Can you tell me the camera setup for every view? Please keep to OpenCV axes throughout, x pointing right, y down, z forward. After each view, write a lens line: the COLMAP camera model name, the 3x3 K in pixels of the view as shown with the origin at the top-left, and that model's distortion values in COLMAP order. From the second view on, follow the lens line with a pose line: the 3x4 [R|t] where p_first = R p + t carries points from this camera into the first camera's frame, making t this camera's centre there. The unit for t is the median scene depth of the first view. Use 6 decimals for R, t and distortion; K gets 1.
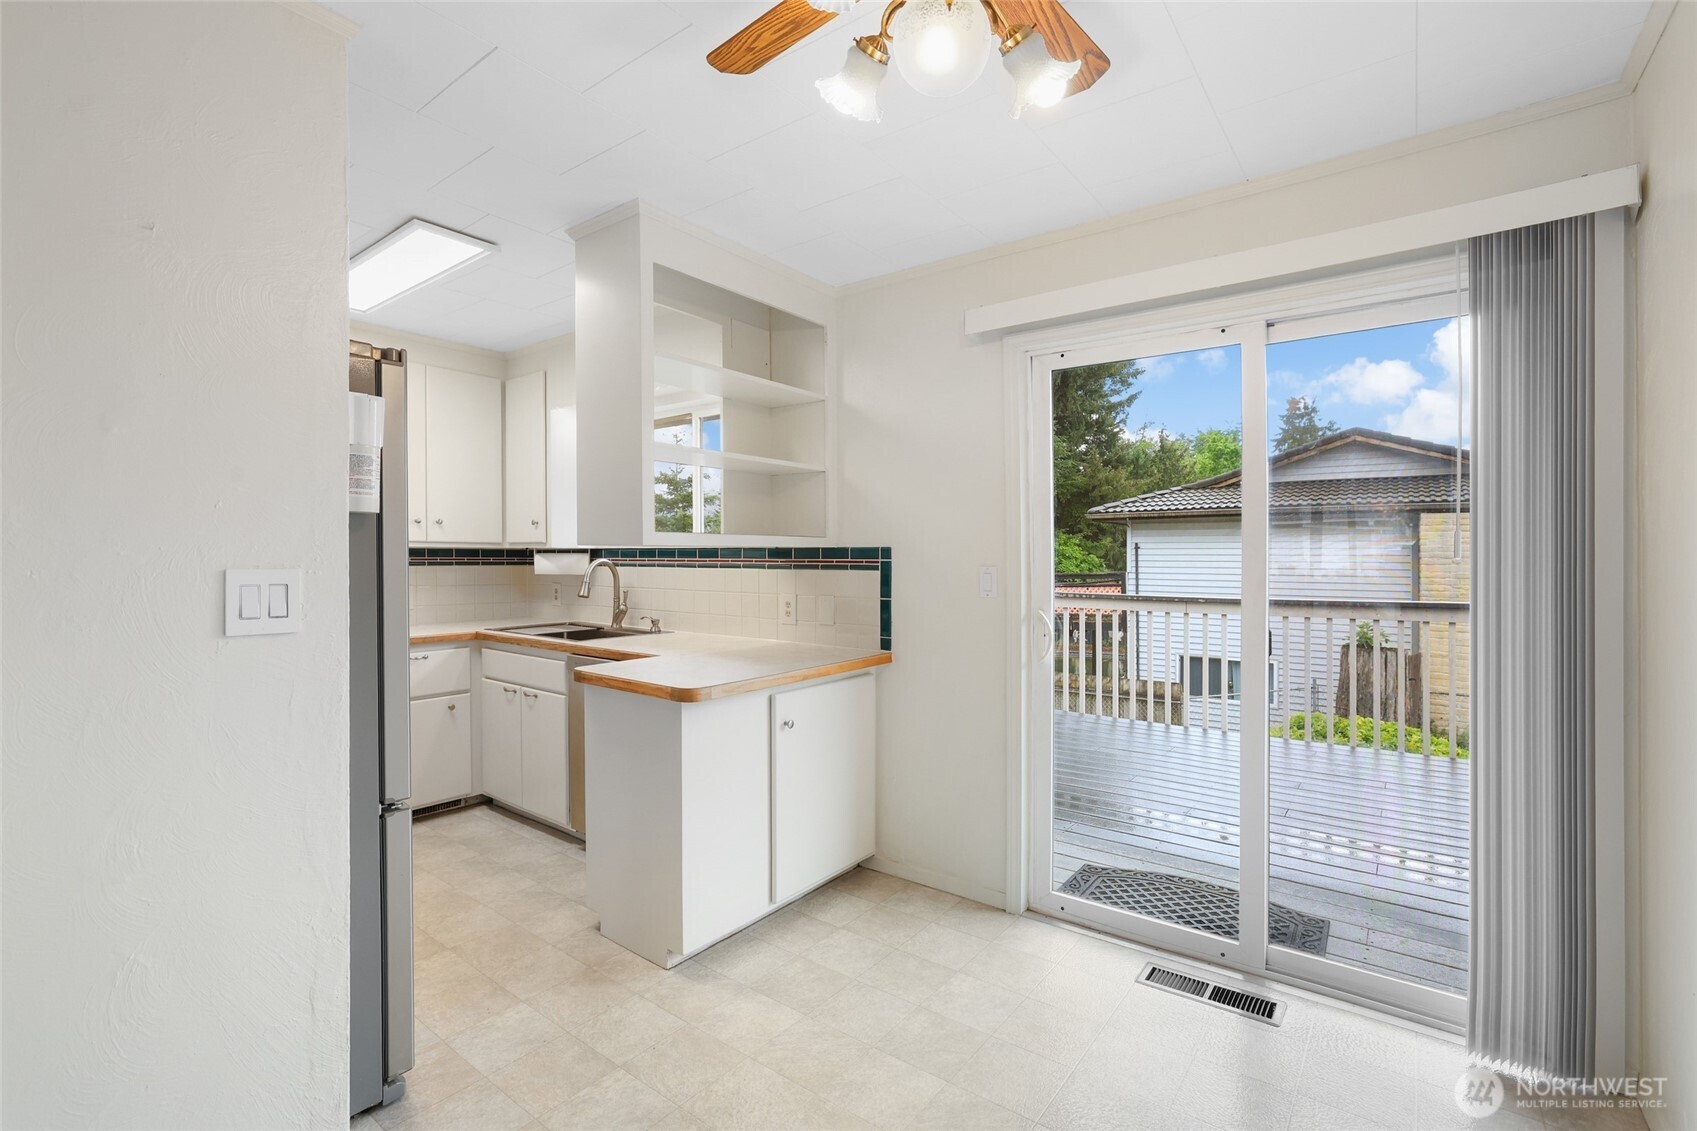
lens RADIAL K [[764.4, 0, 840.2], [0, 764.4, 576.8], [0, 0, 1]] dist [-0.000998, 0.011799]
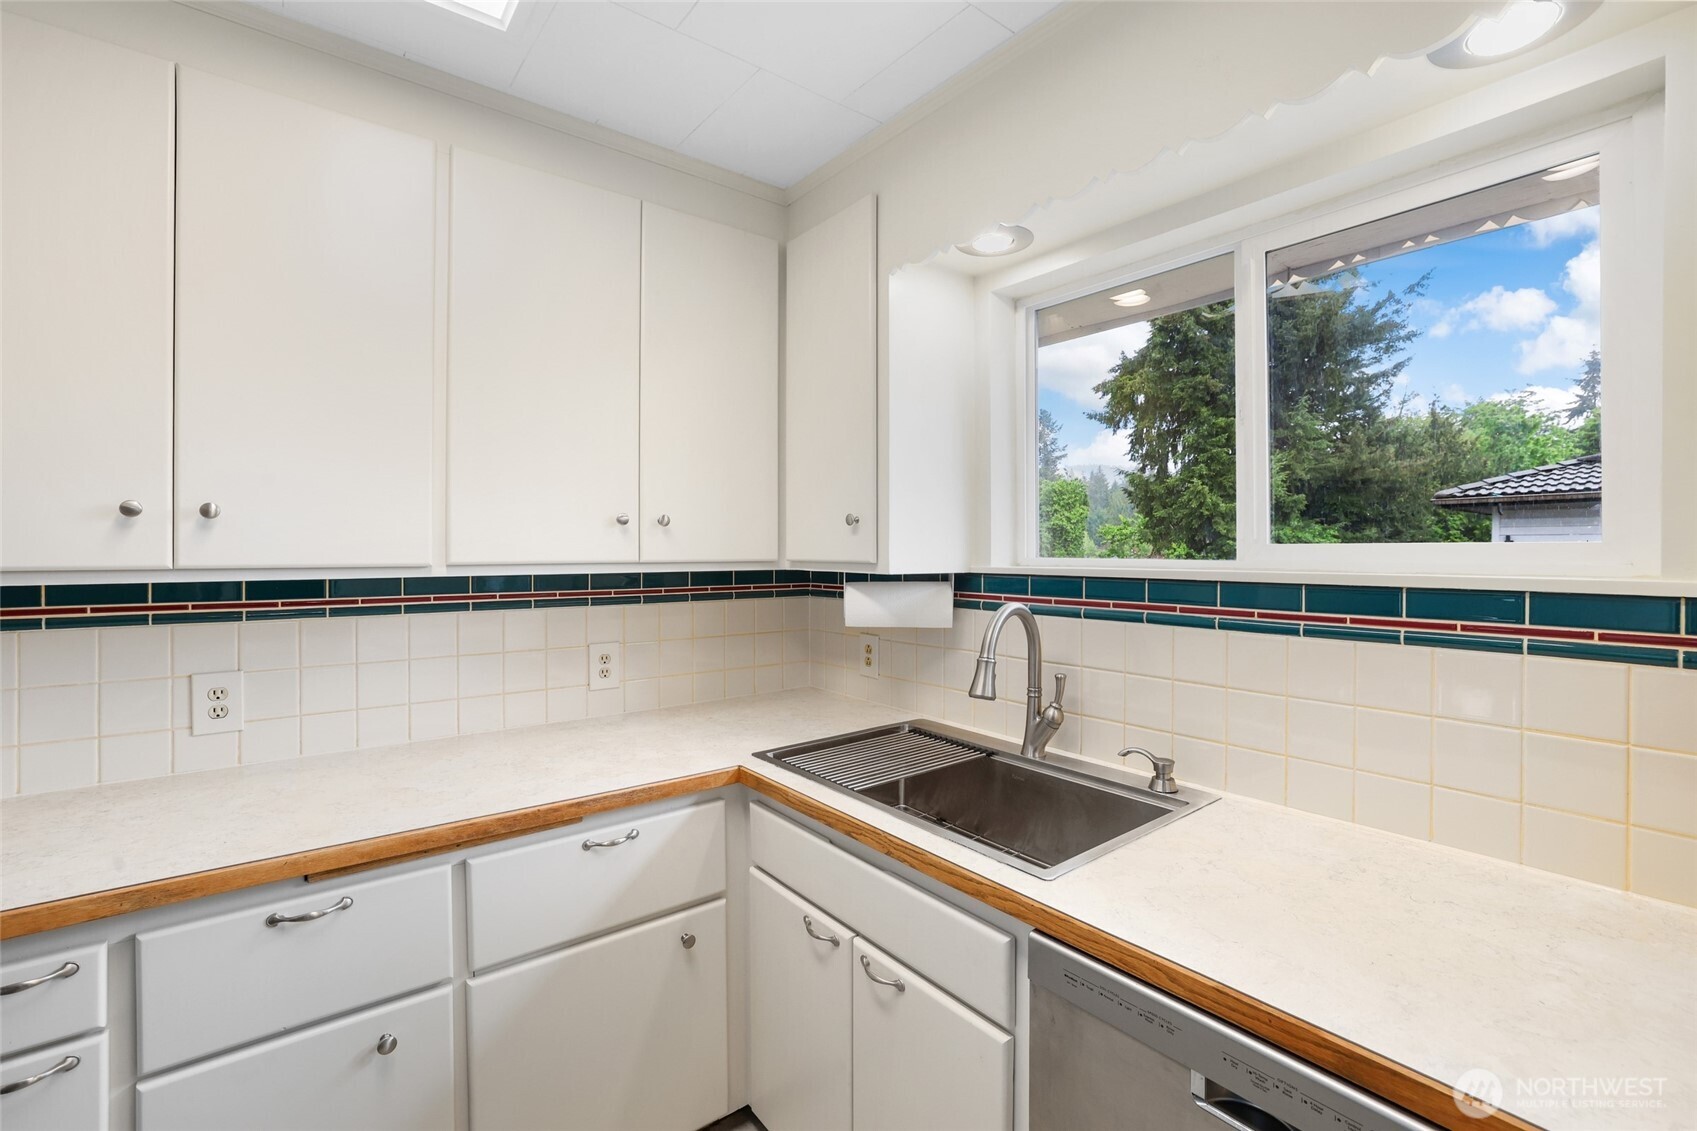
lens RADIAL K [[736.0, 0, 847.4], [0, 736.0, 553.6], [0, 0, 1]] dist [-0.000422, -0.000042]
pose [[0.970952, -0.001825, -0.239267, -0.076384], [-0.003009, 0.999799, -0.019839, -0.010638], [0.239255, 0.019983, 0.970751, 0.145944]]
